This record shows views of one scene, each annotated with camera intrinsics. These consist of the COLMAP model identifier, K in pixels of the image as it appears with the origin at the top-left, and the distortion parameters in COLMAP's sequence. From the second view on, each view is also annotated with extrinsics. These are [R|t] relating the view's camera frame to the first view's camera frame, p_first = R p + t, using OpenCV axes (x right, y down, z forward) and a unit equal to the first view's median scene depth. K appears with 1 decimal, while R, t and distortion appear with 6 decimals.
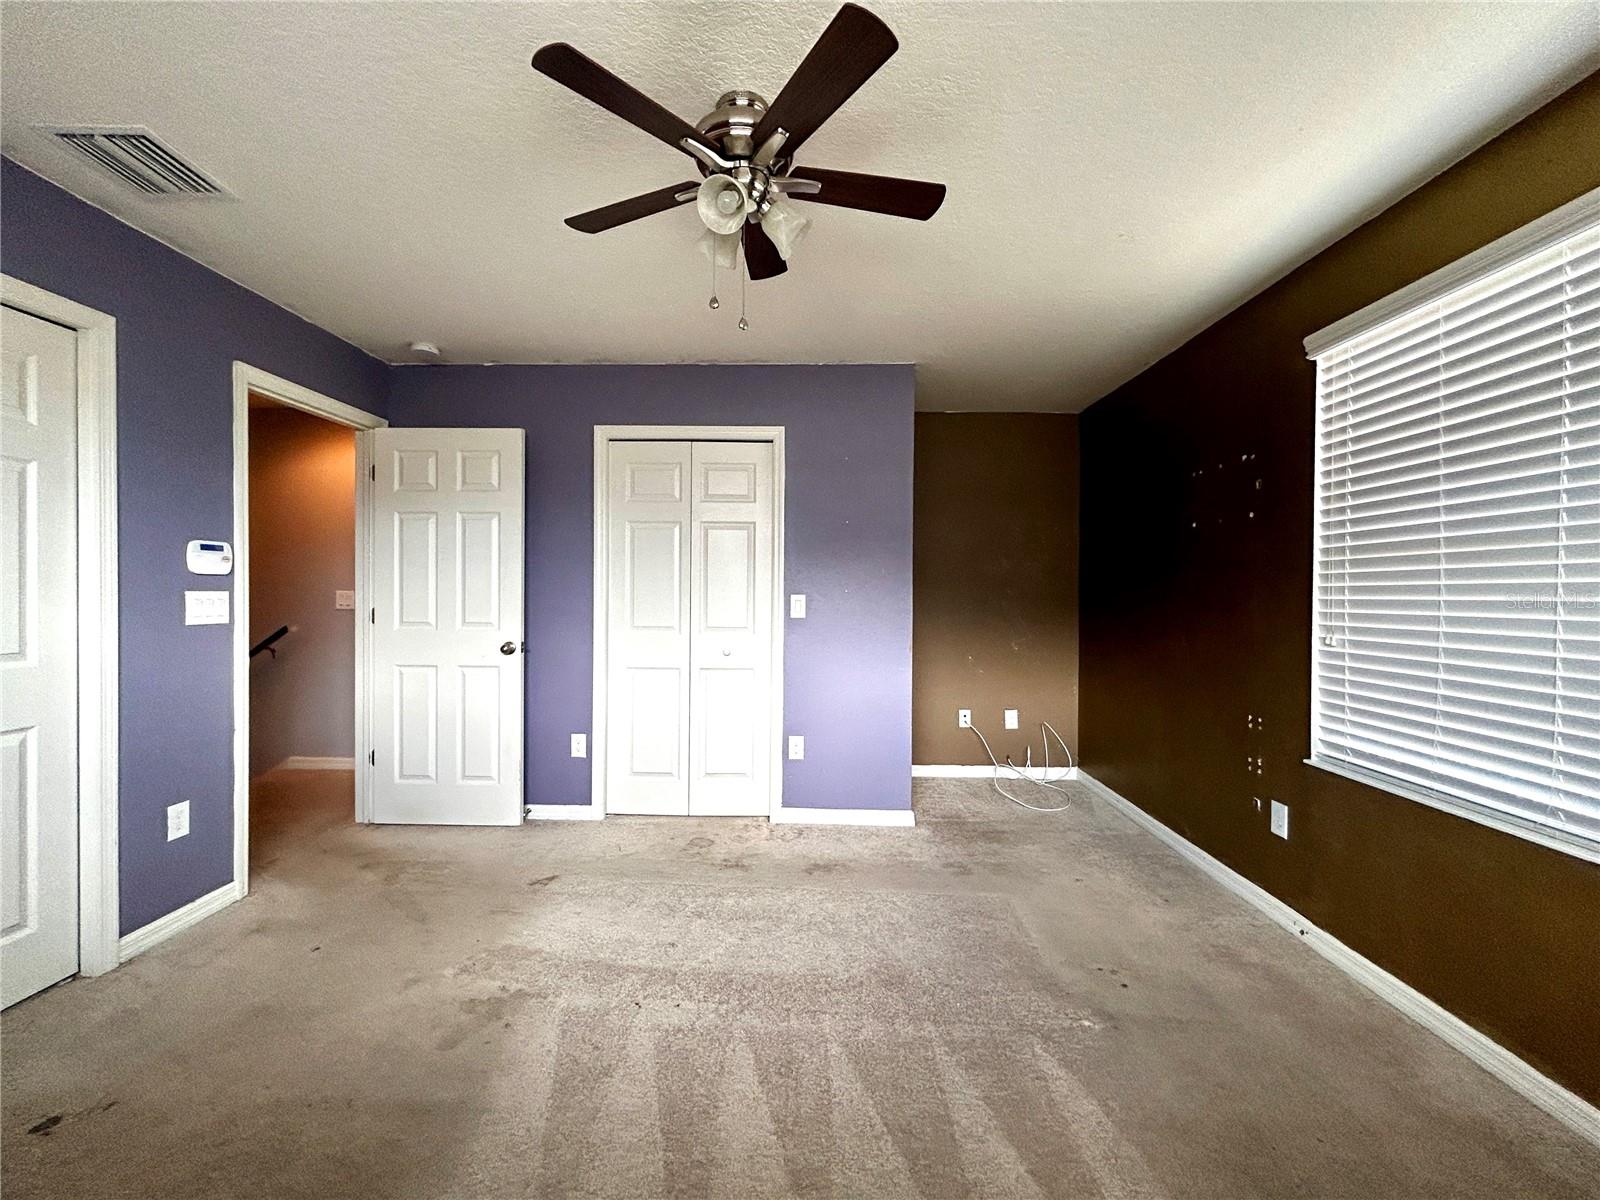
lens RADIAL K [[648.2, 0, 796.8], [0, 648.2, 598.7], [0, 0, 1]] dist [0.000357, 0.000101]
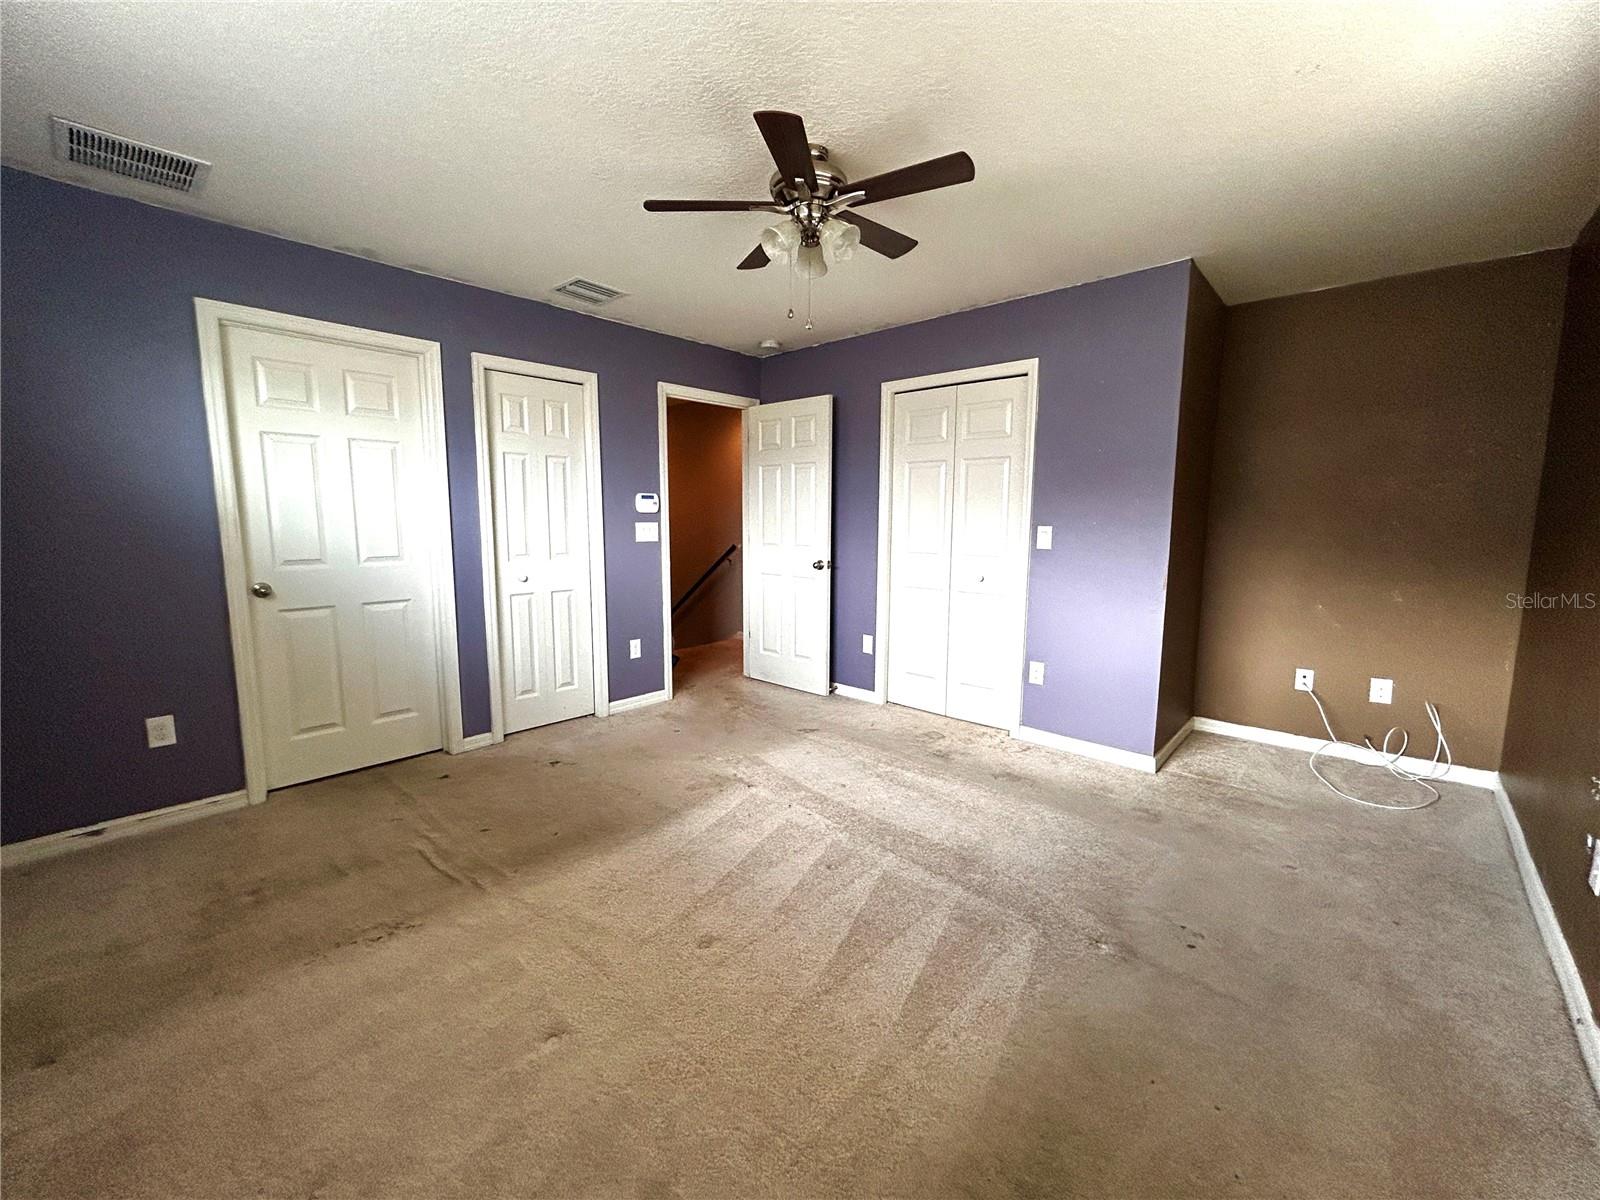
lens RADIAL K [[648.2, 0, 796.8], [0, 648.2, 598.7], [0, 0, 1]] dist [0.000357, 0.000101]
pose [[0.746797, 0.081413, -0.660050, 0.421730], [-0.006556, 0.993332, 0.115104, -0.008108], [0.665019, -0.081633, 0.742351, -0.029556]]
